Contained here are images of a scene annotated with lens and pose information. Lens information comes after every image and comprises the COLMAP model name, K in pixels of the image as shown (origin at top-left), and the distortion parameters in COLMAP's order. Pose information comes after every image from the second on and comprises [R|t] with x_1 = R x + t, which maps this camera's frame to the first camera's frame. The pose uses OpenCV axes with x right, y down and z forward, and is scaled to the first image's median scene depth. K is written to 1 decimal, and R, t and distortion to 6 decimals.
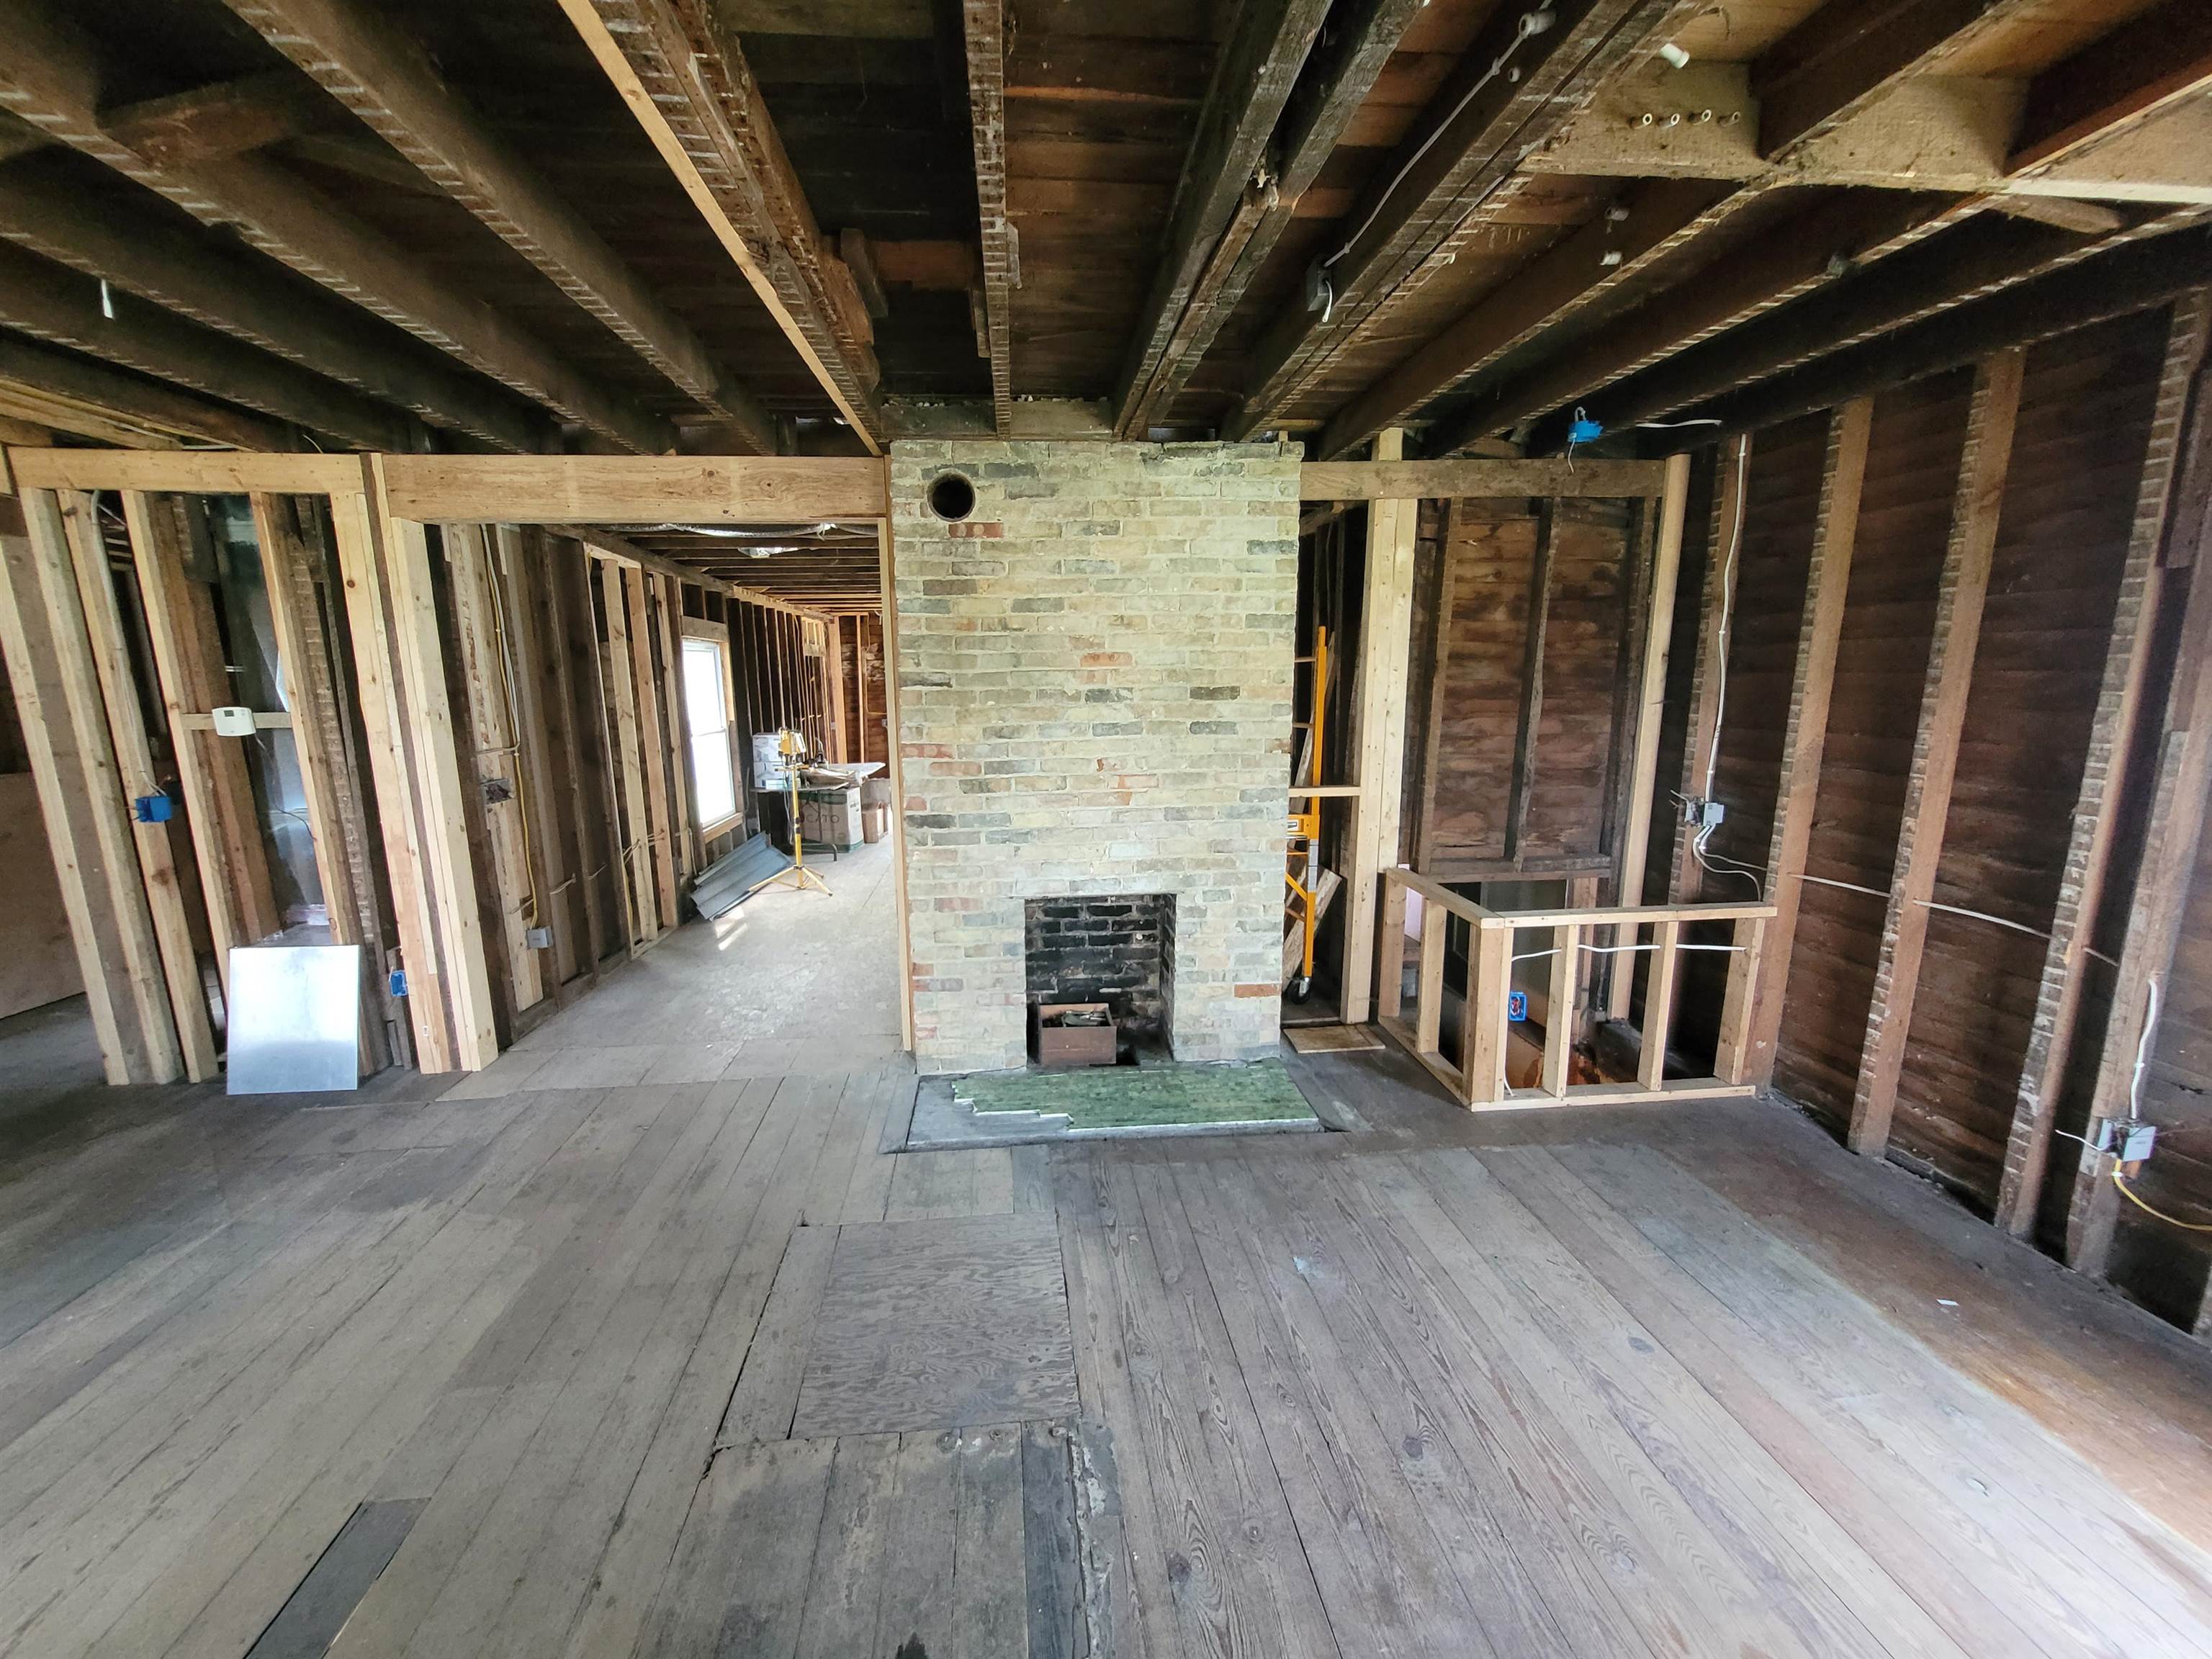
lens RADIAL K [[866.2, 0, 1076.3], [0, 866.2, 831.0], [0, 0, 1]] dist [0.000016, -0.000127]
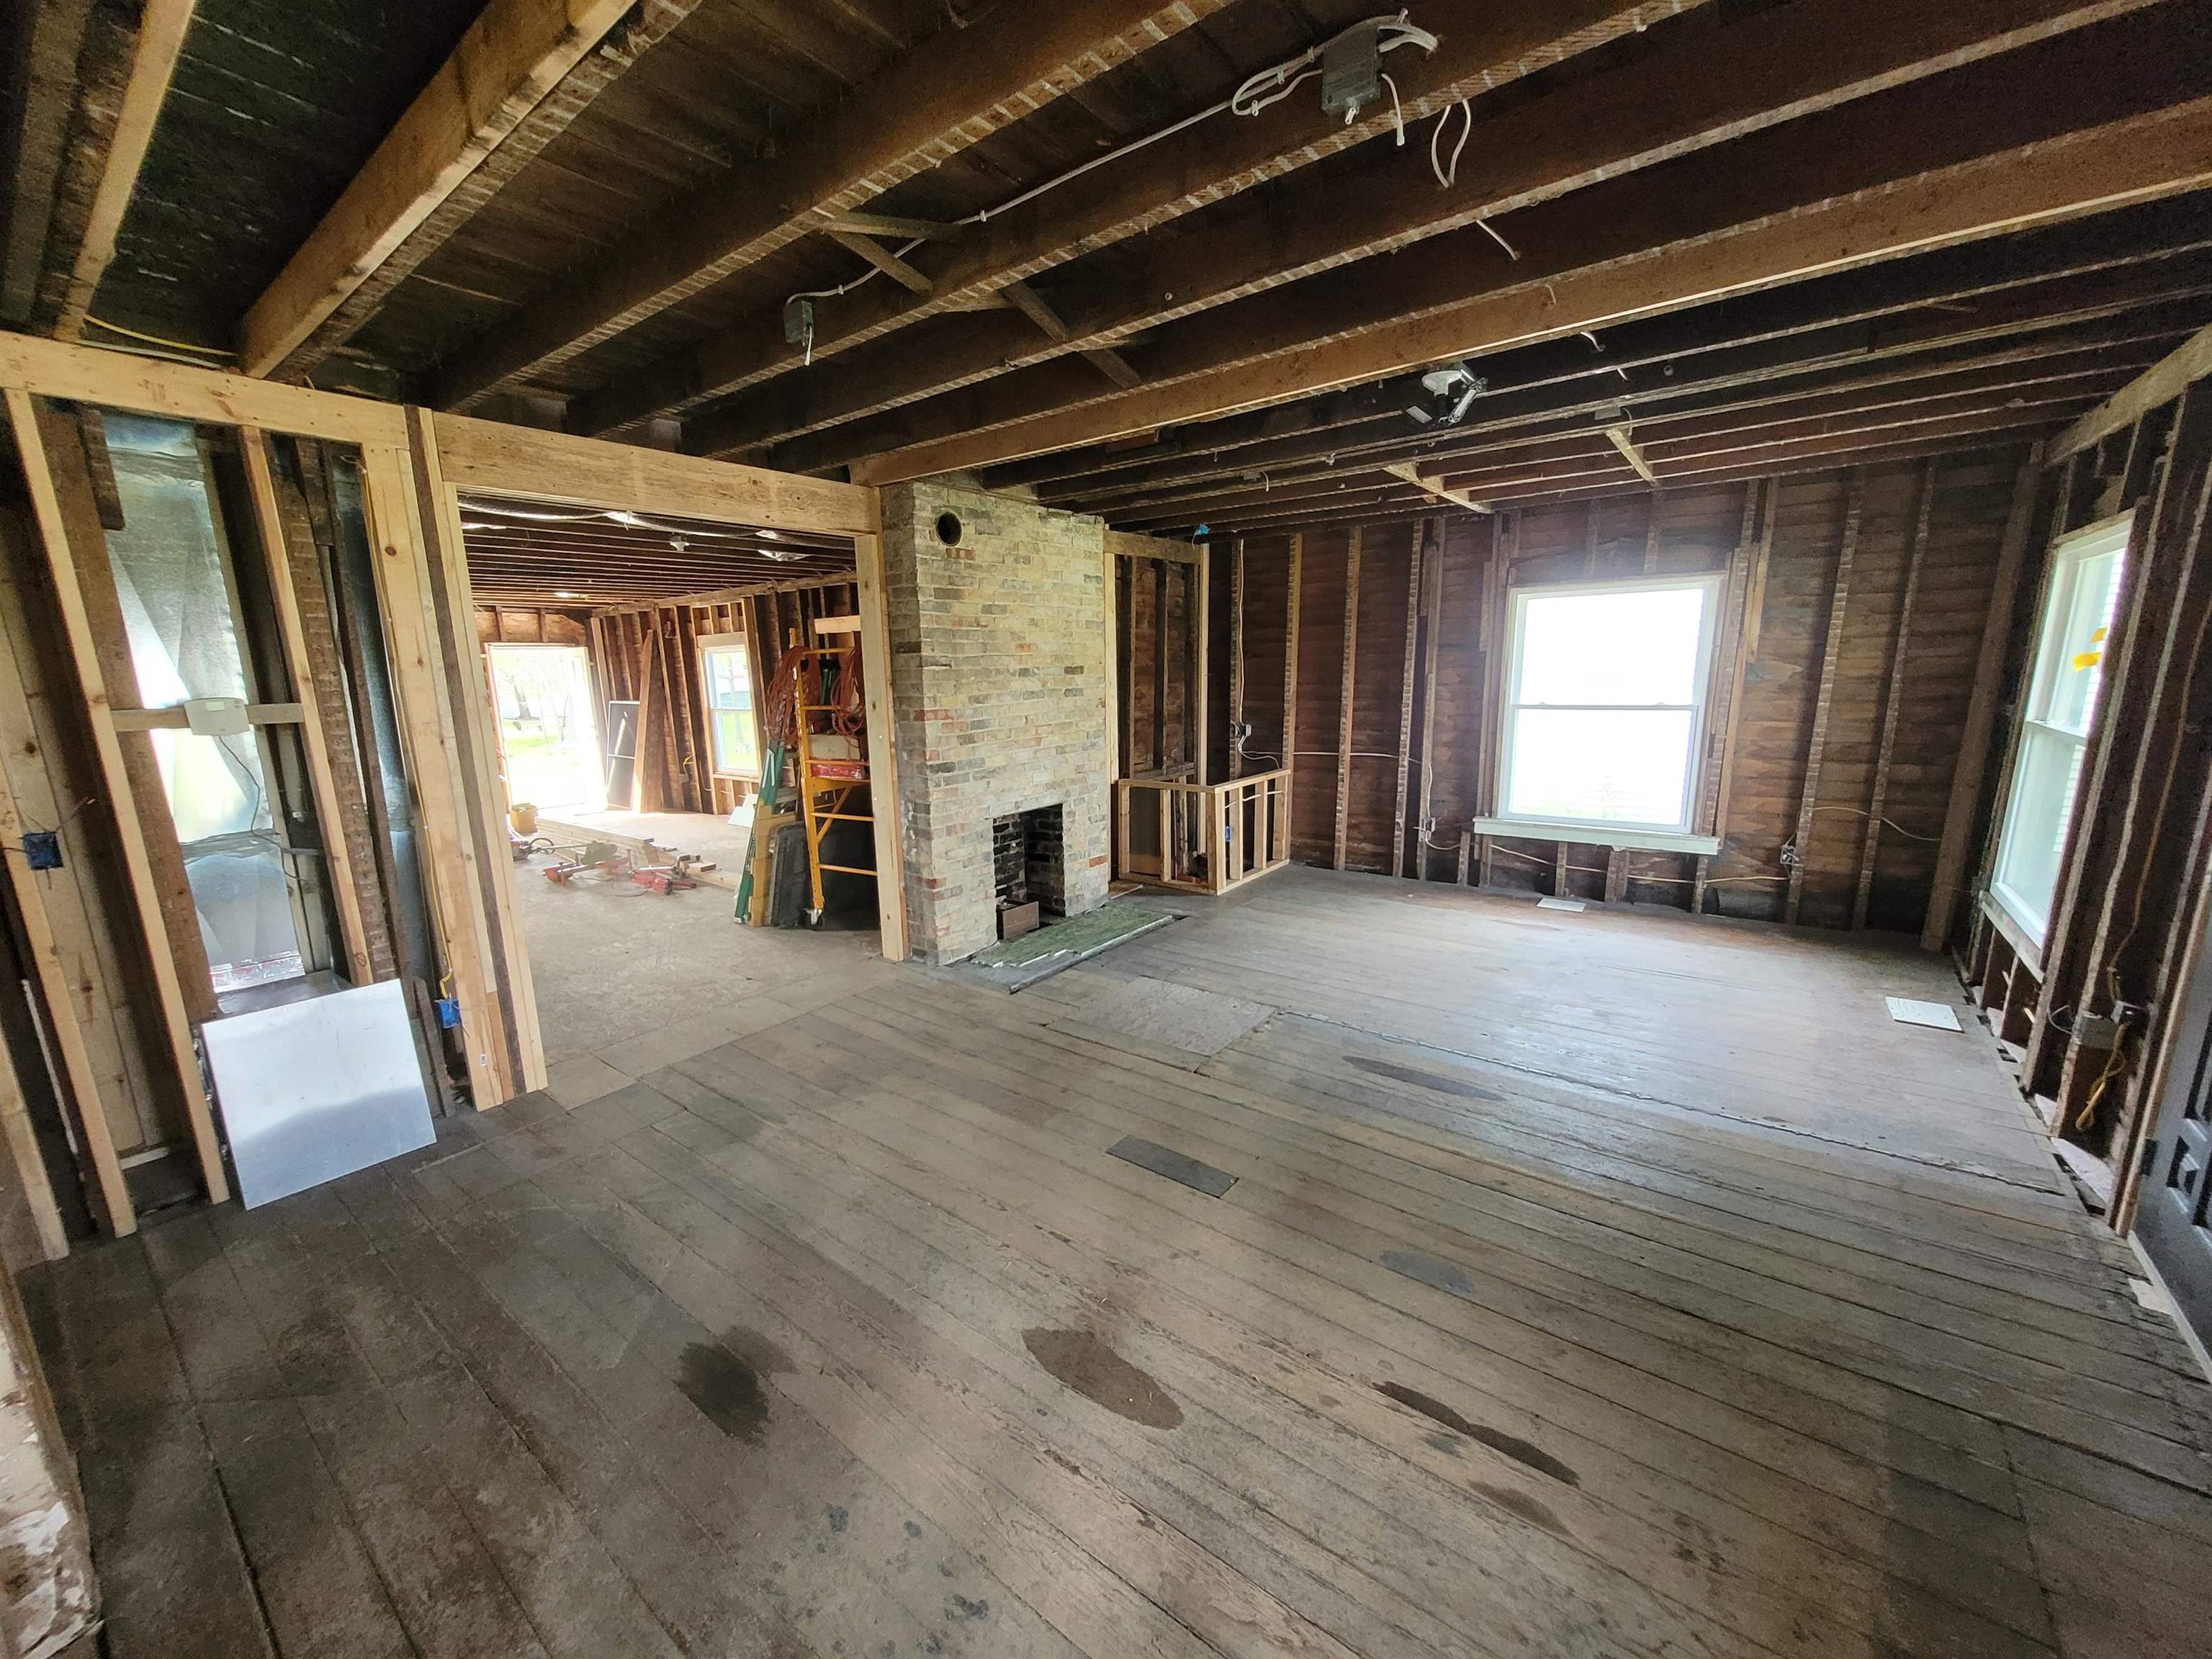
lens RADIAL K [[866.2, 0, 1076.3], [0, 866.2, 831.0], [0, 0, 1]] dist [0.000016, -0.000127]
pose [[0.683870, -0.141202, 0.715810, -1.008106], [0.146175, 0.987718, 0.055187, 0.042088], [-0.714811, 0.066893, 0.696111, -0.071395]]
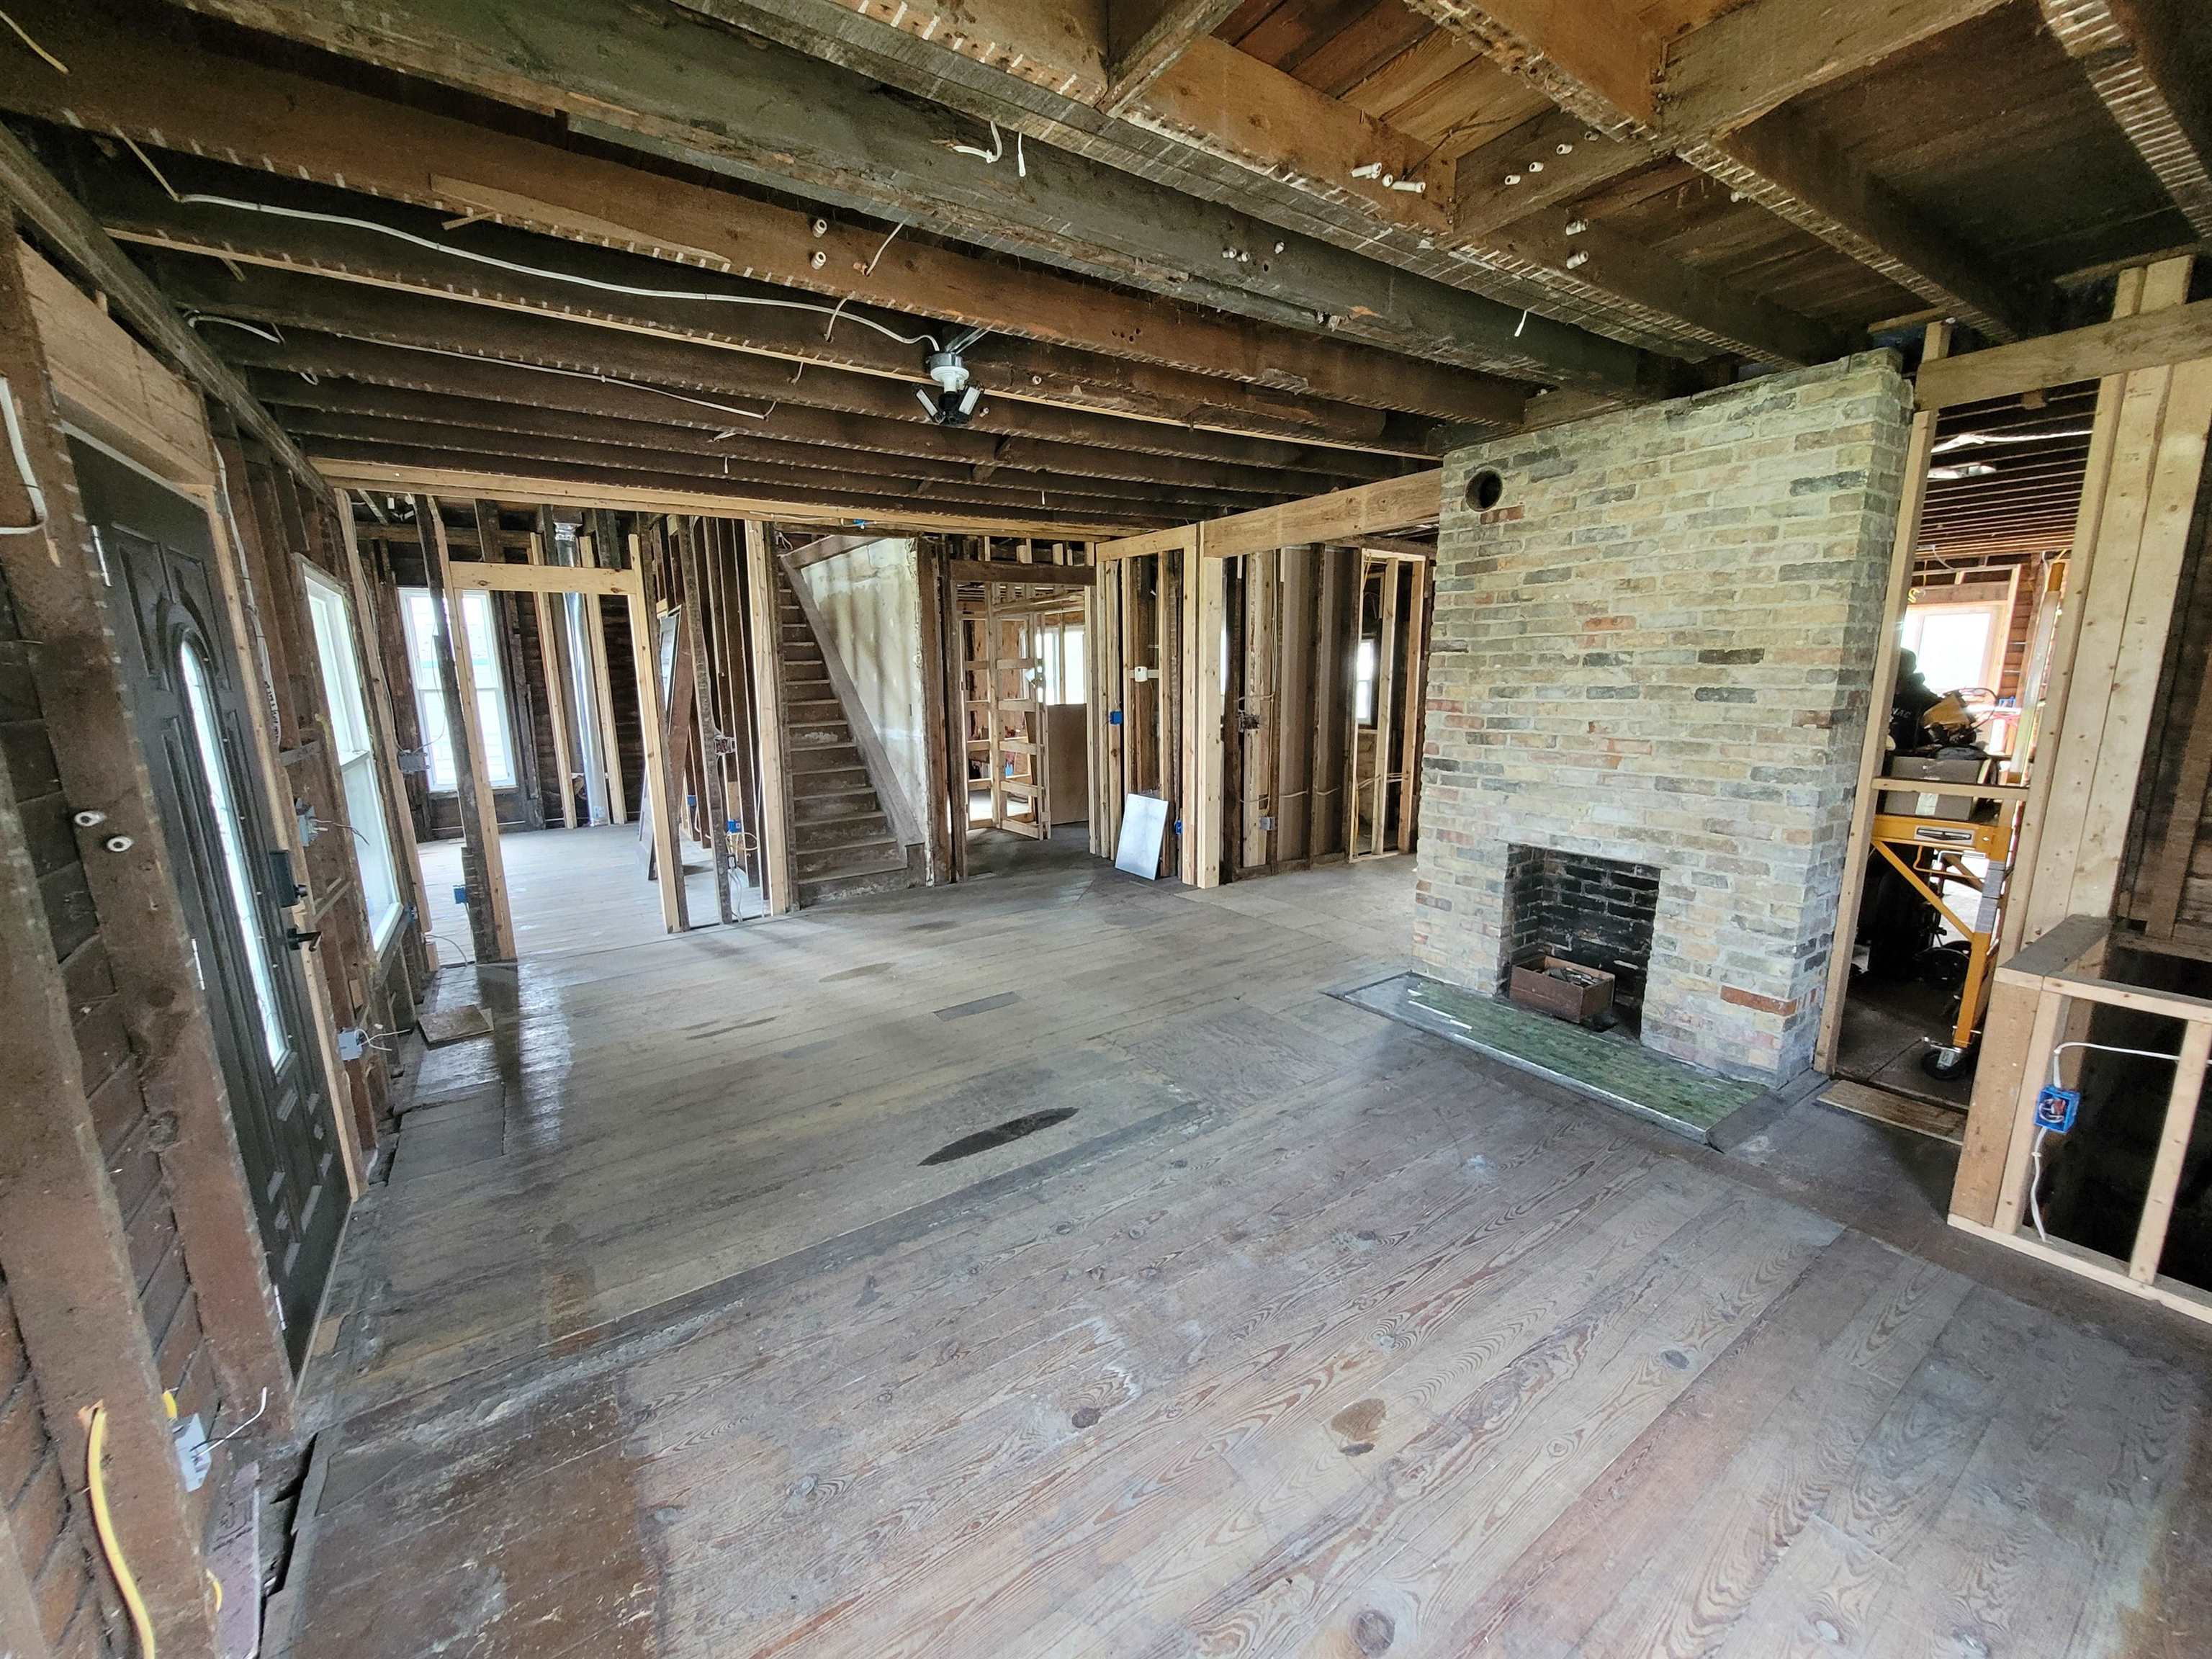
lens RADIAL K [[859.4, 0, 1074.9], [0, 859.4, 836.8], [0, 0, 1]] dist [0.001864, -0.005087]
pose [[0.470866, 0.175688, -0.864534, 0.656916], [-0.142905, 0.982217, 0.121770, 0.015600], [0.870554, 0.066209, 0.487599, -0.027644]]
